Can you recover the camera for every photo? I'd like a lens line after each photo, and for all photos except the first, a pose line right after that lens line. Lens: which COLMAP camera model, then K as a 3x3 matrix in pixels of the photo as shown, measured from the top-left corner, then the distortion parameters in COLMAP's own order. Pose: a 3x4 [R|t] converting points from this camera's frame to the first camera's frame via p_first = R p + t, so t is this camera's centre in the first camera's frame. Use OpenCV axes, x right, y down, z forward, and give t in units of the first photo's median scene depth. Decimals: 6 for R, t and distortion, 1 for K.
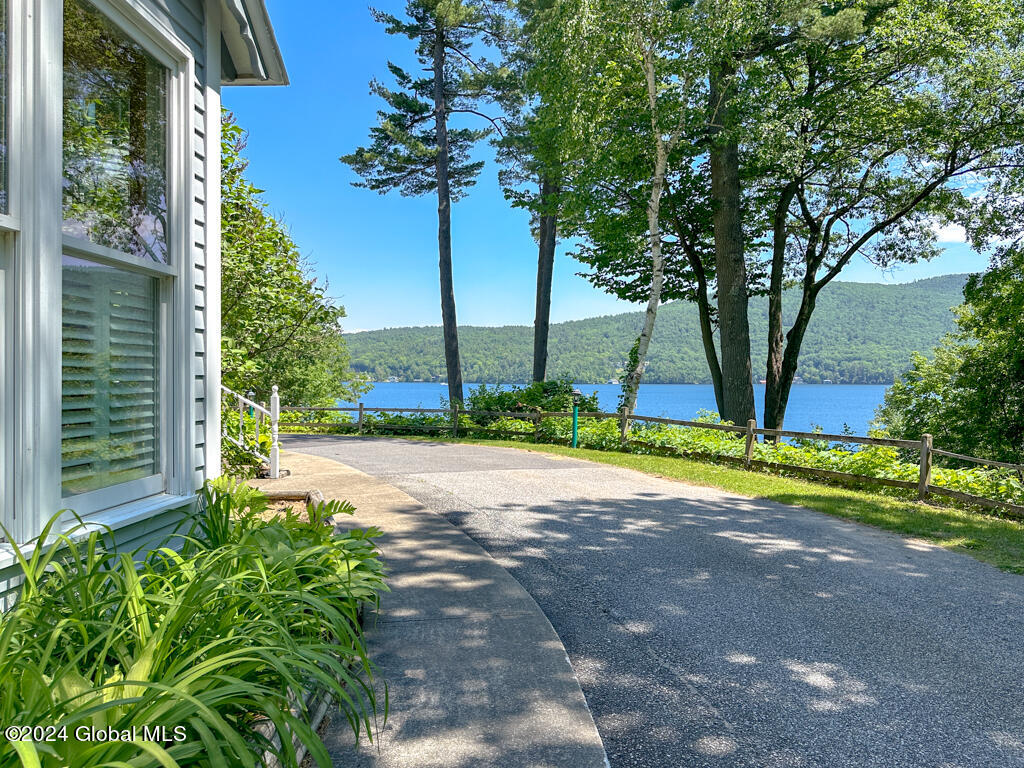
lens RADIAL K [[712.5, 0, 544.5], [0, 712.5, 382.9], [0, 0, 1]] dist [0.085518, -0.101933]
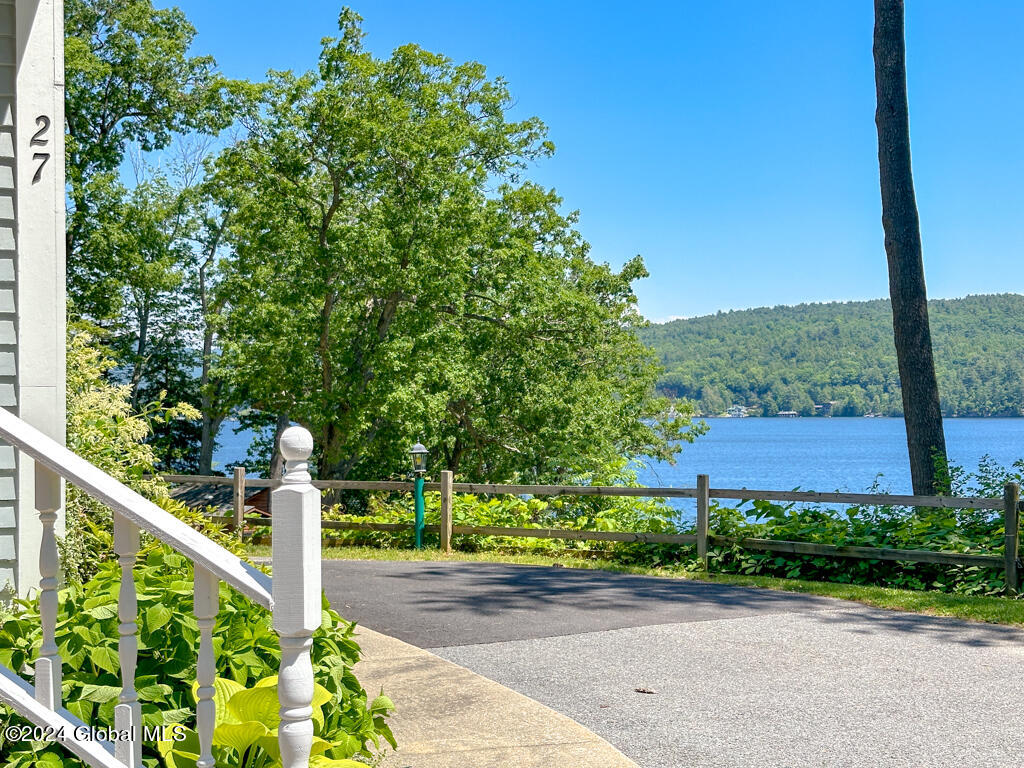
lens RADIAL K [[1407.8, 0, 512.0], [0, 1407.8, 384.0], [0, 0, 1]] dist [0.013908, 0.037183]
pose [[0.933565, -0.020253, -0.357836, -0.054289], [0.011538, 0.999583, -0.026472, 0.000457], [0.358223, 0.020584, 0.933409, 0.184150]]
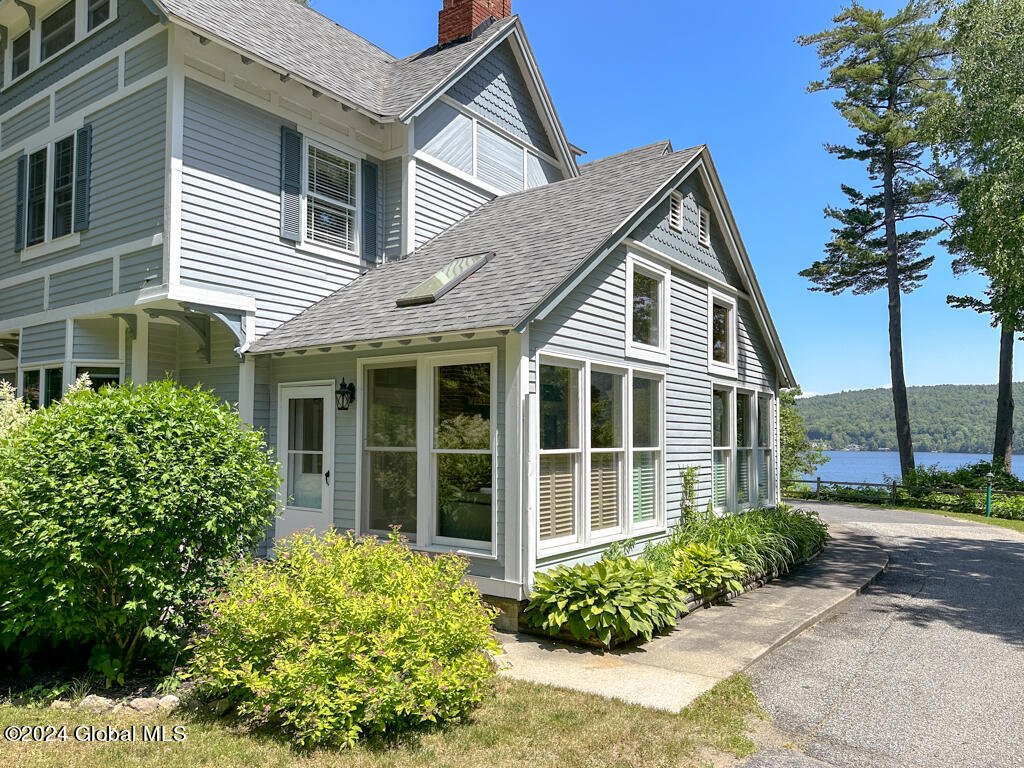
lens RADIAL K [[731.1, 0, 508.2], [0, 731.1, 416.5], [0, 0, 1]] dist [0.077313, -0.087165]
pose [[0.799128, -0.022672, -0.600733, 0.069562], [-0.004714, 0.999022, -0.043974, -0.013389], [0.601142, 0.037973, 0.798239, -0.281249]]
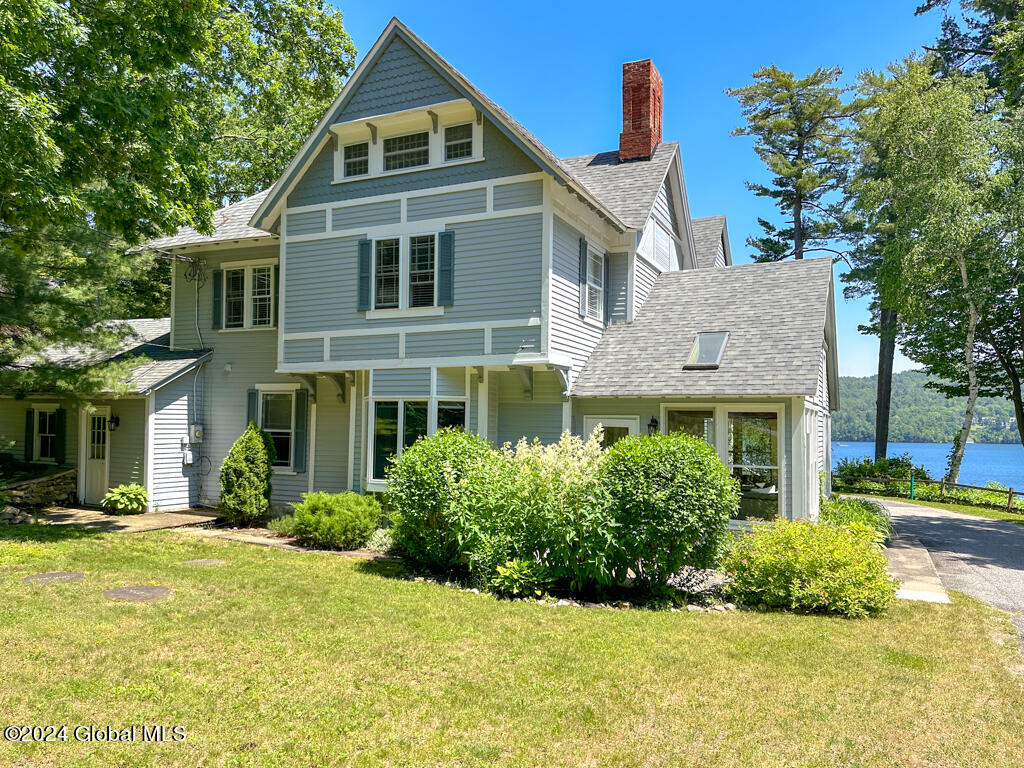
lens RADIAL K [[727.0, 0, 513.4], [0, 727.0, 403.4], [0, 0, 1]] dist [0.131126, -0.224638]
pose [[0.896595, -0.007839, -0.442782, -0.012314], [-0.011891, 0.999057, -0.041765, -0.025508], [0.442692, 0.042711, 0.895656, -0.470165]]
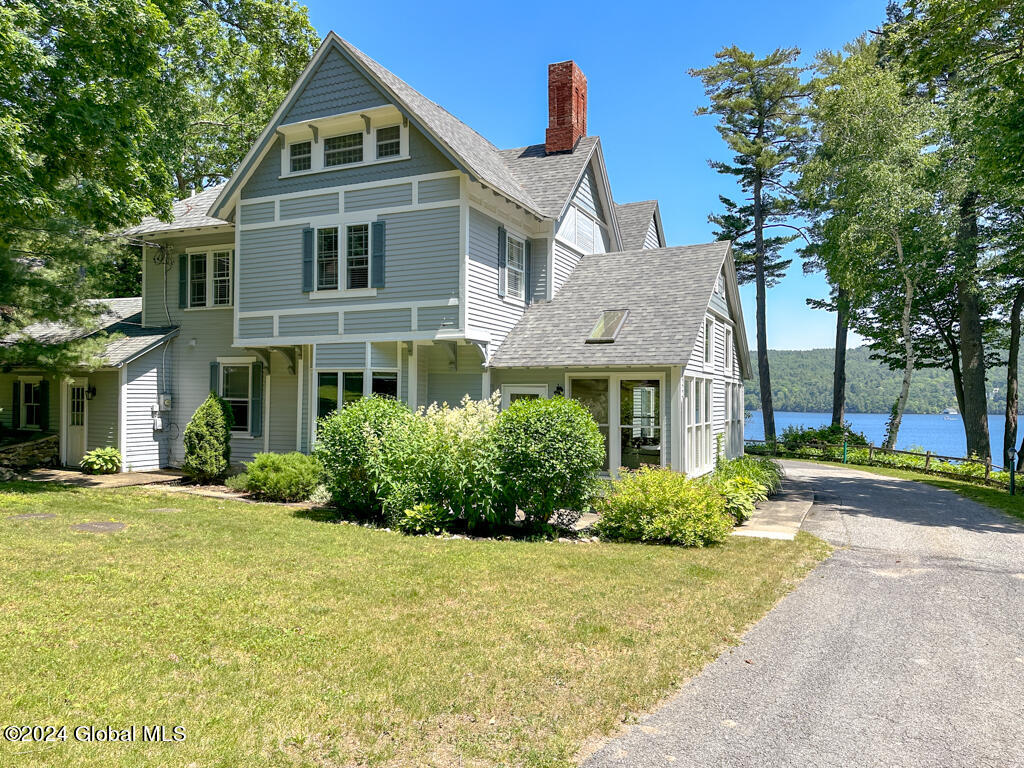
lens RADIAL K [[722.7, 0, 498.1], [0, 722.7, 390.9], [0, 0, 1]] dist [0.115138, -0.192767]
pose [[0.894509, -0.003020, -0.447040, 0.039155], [-0.007638, 0.999728, -0.022036, -0.022140], [0.446985, 0.023126, 0.894242, -0.495757]]
